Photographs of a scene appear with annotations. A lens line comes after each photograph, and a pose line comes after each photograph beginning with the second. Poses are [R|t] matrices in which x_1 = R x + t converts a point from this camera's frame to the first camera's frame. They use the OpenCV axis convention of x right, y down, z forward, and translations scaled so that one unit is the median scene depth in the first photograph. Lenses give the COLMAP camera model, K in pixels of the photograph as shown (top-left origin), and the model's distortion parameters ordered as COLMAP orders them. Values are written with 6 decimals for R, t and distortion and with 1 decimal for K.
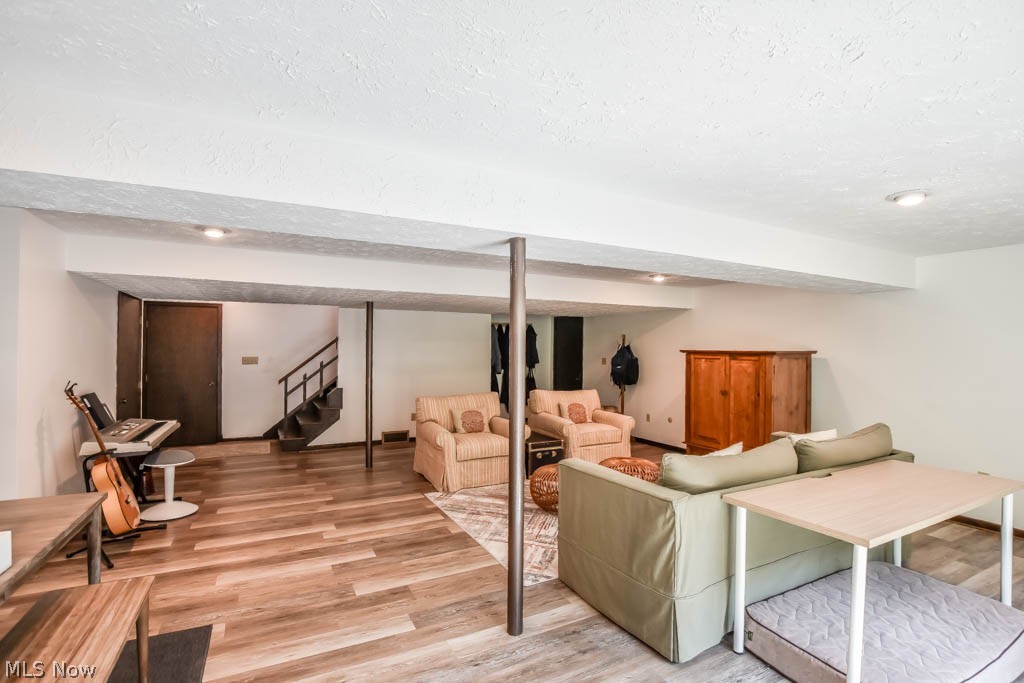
lens RADIAL K [[482.9, 0, 517.0], [0, 482.9, 346.6], [0, 0, 1]] dist [-0.037089, -0.000102]
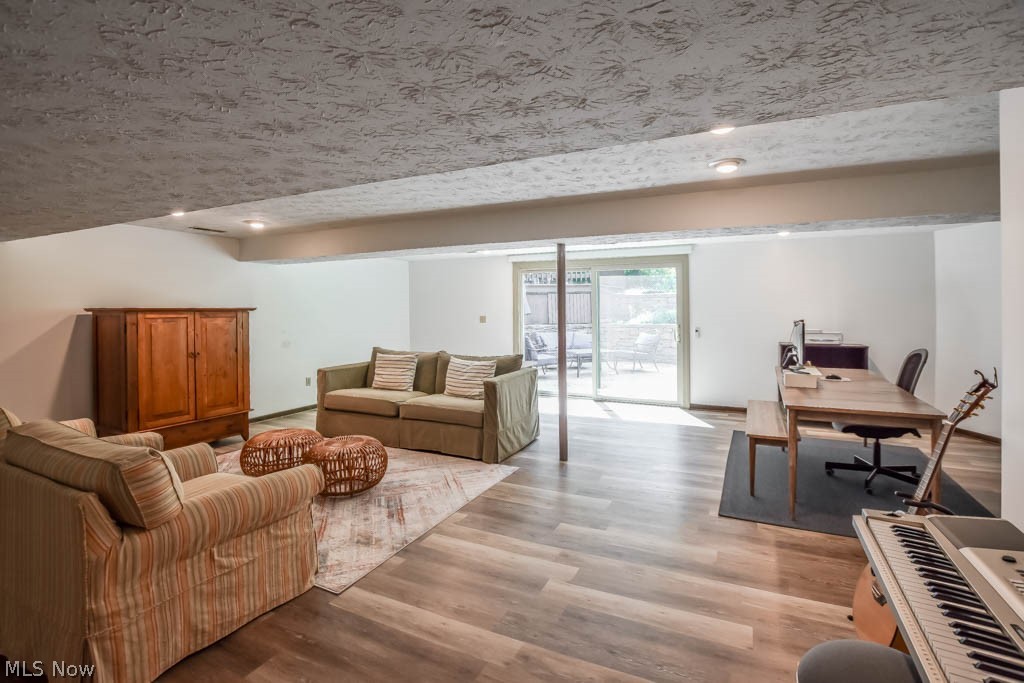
lens RADIAL K [[482.9, 0, 517.0], [0, 482.9, 346.6], [0, 0, 1]] dist [-0.037089, -0.000102]
pose [[-0.596443, -0.067003, 0.799854, -0.765641], [-0.004424, 0.996769, 0.080199, 0.008529], [-0.802643, 0.044296, -0.594813, 1.261457]]
